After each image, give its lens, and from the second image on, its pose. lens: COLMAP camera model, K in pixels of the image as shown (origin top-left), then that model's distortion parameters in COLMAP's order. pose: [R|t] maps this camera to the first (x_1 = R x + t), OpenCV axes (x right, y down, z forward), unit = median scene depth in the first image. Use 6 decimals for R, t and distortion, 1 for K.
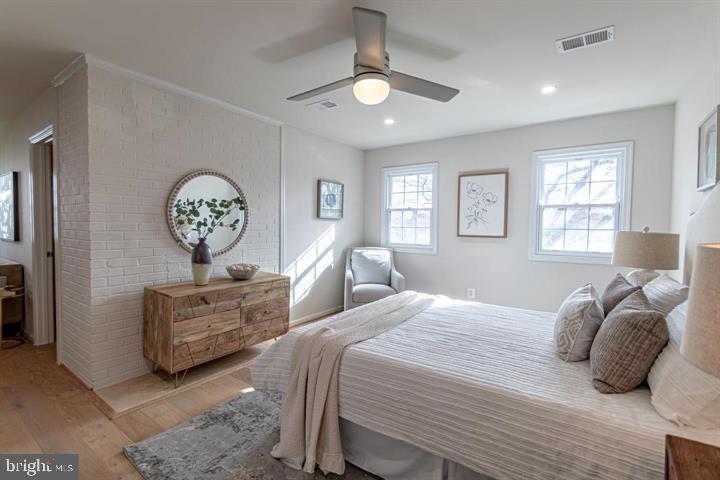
lens RADIAL K [[337.1, 0, 359.7], [0, 337.1, 236.7], [0, 0, 1]] dist [-0.030346, -0.001311]
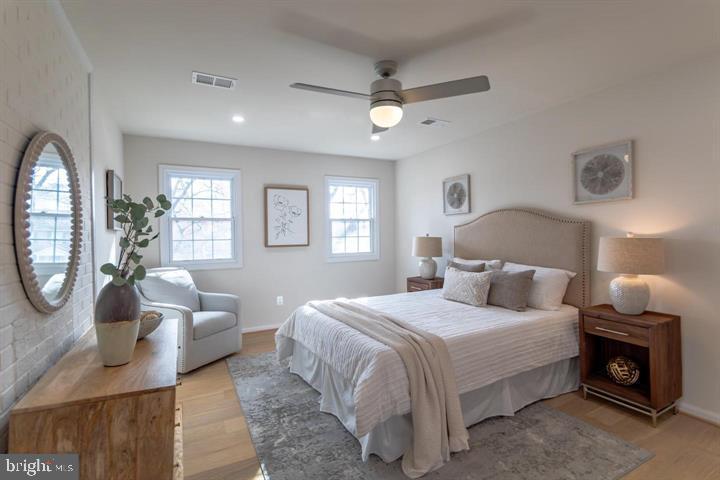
lens RADIAL K [[337.1, 0, 361.1], [0, 337.1, 239.0], [0, 0, 1]] dist [-0.030346, -0.001311]
pose [[0.436816, -0.026445, 0.899162, -0.527073], [0.052479, 0.998614, 0.003875, -0.014779], [-0.898019, 0.045495, 0.437599, 0.323773]]
